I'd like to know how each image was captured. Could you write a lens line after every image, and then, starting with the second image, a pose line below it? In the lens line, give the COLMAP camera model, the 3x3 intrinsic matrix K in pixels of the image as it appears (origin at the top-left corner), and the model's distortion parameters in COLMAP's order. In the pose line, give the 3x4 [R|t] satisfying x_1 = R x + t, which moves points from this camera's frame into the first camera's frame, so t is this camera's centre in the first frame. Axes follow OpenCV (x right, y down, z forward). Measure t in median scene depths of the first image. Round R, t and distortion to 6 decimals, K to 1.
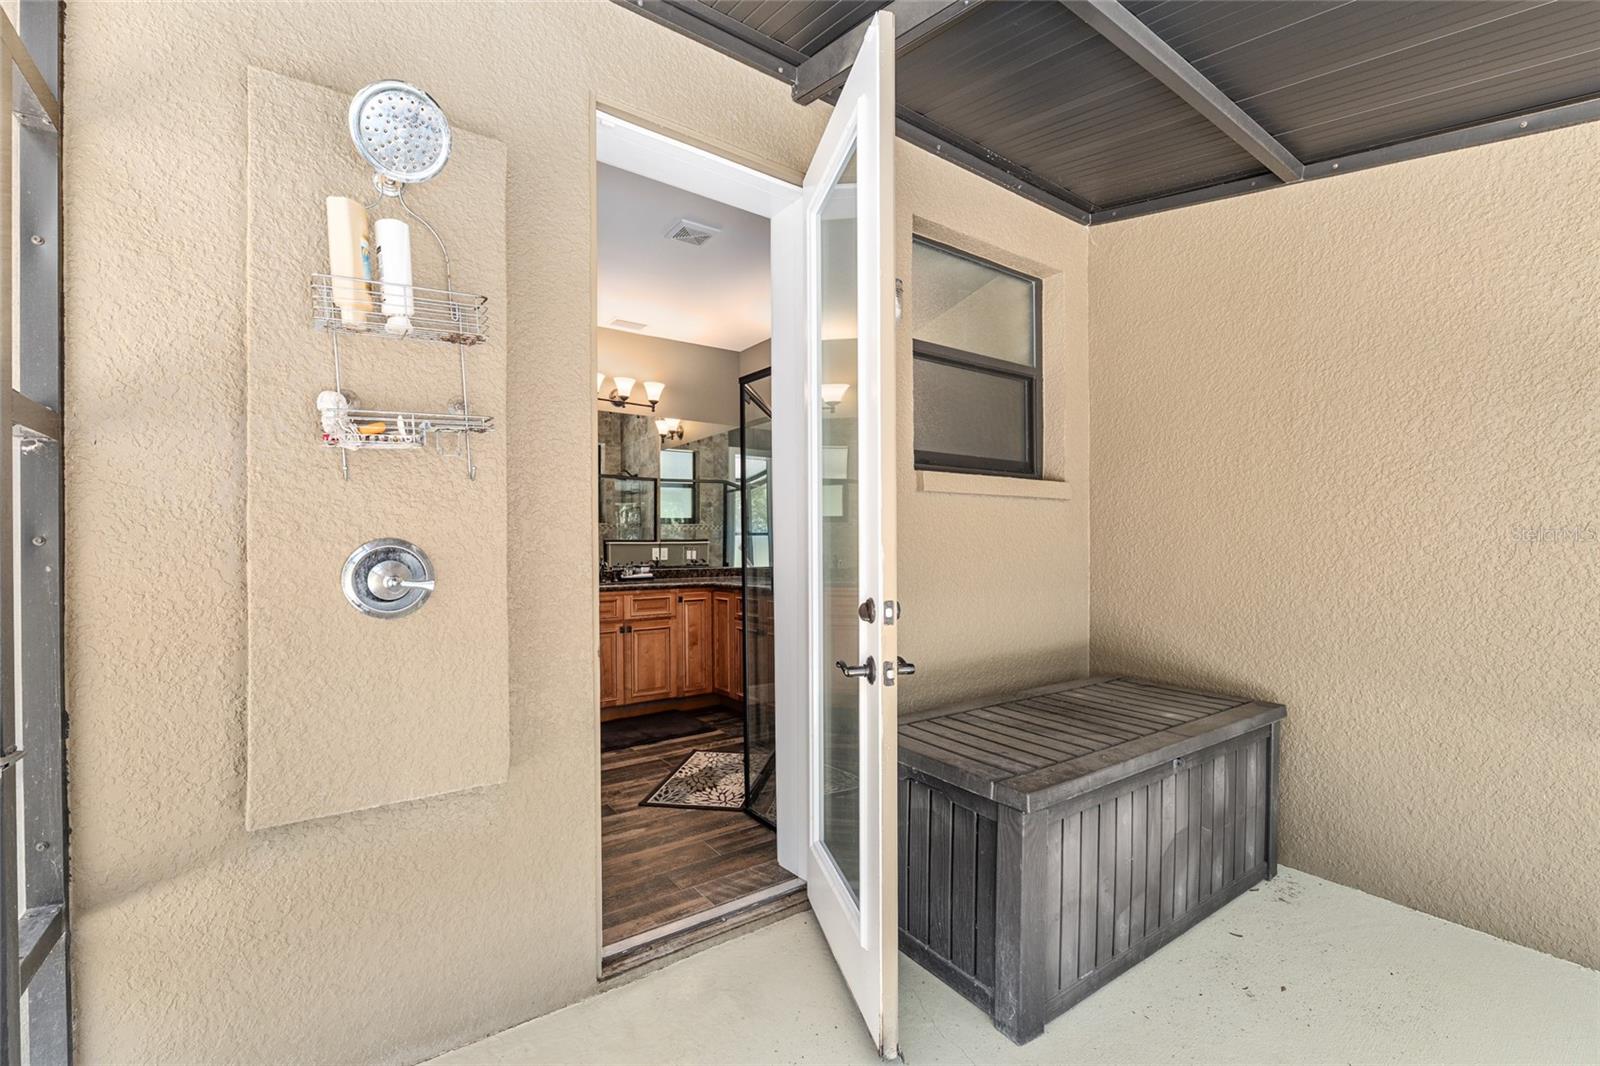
lens RADIAL K [[688.2, 0, 800.3], [0, 688.2, 529.9], [0, 0, 1]] dist [-0.005012, -0.000313]
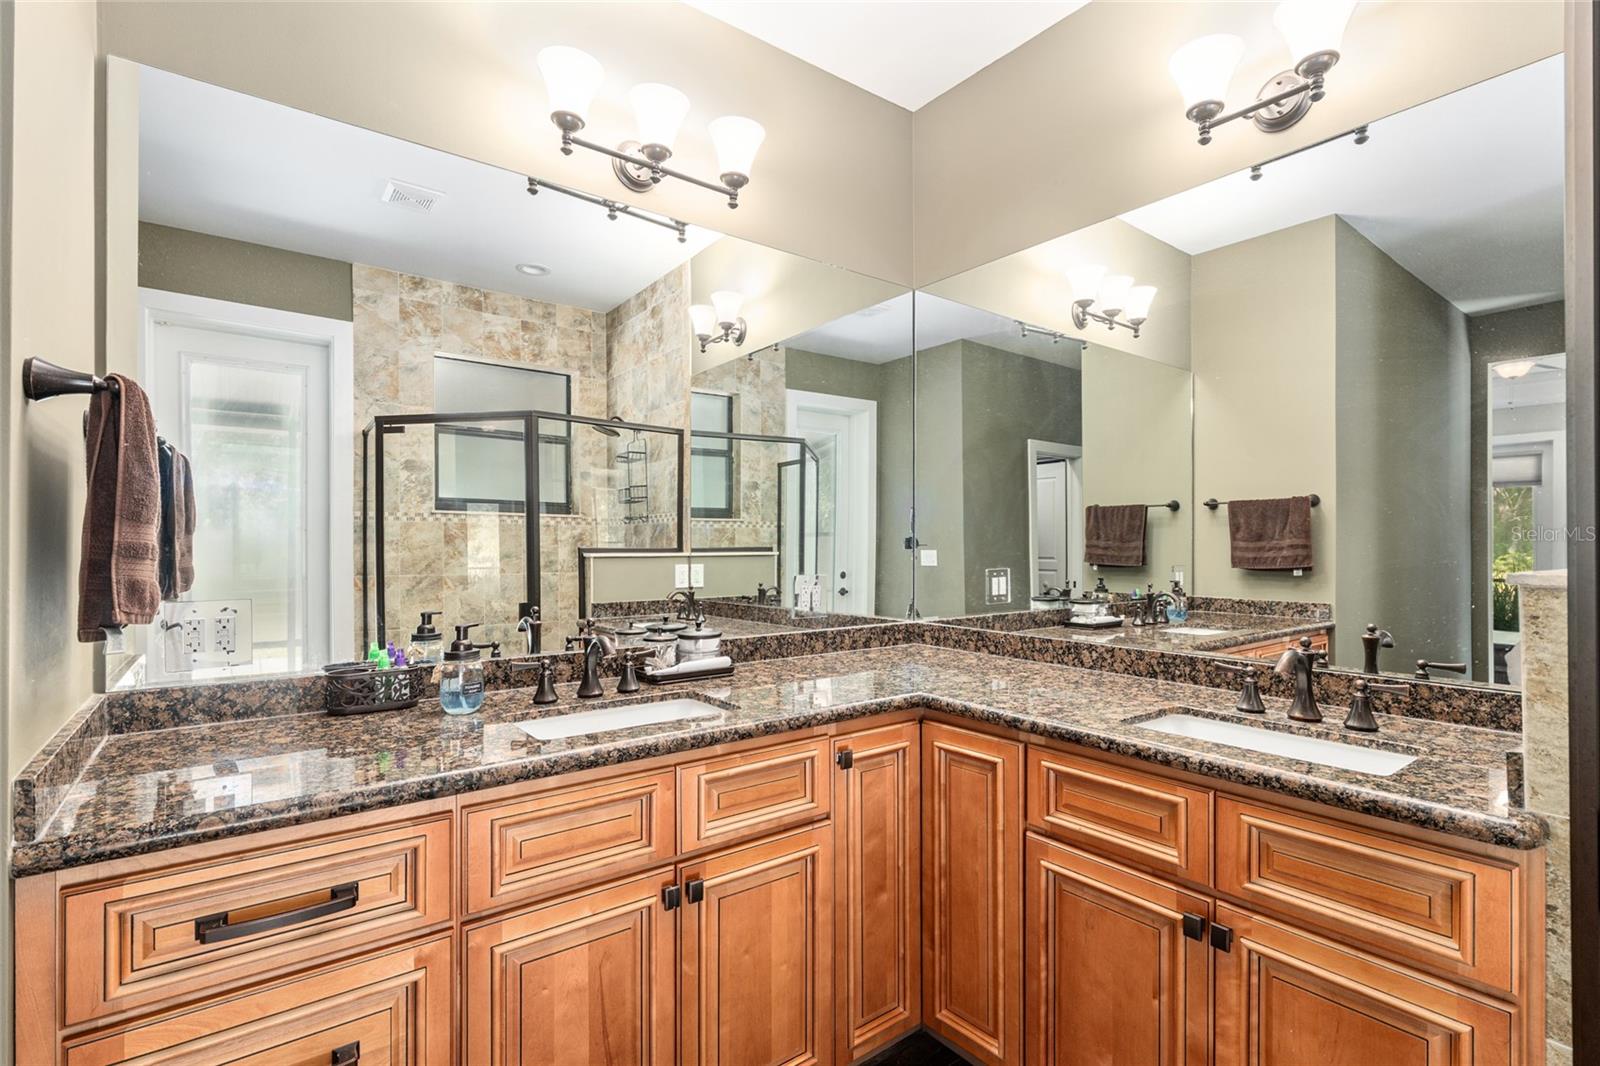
lens RADIAL K [[732.8, 0, 794.8], [0, 732.8, 524.3], [0, 0, 1]] dist [-0.000212, -0.000211]
pose [[0.999538, 0.008647, 0.029145, -0.141635], [-0.008581, 0.999960, -0.002400, -0.003092], [-0.029165, 0.002148, 0.999572, 0.455211]]
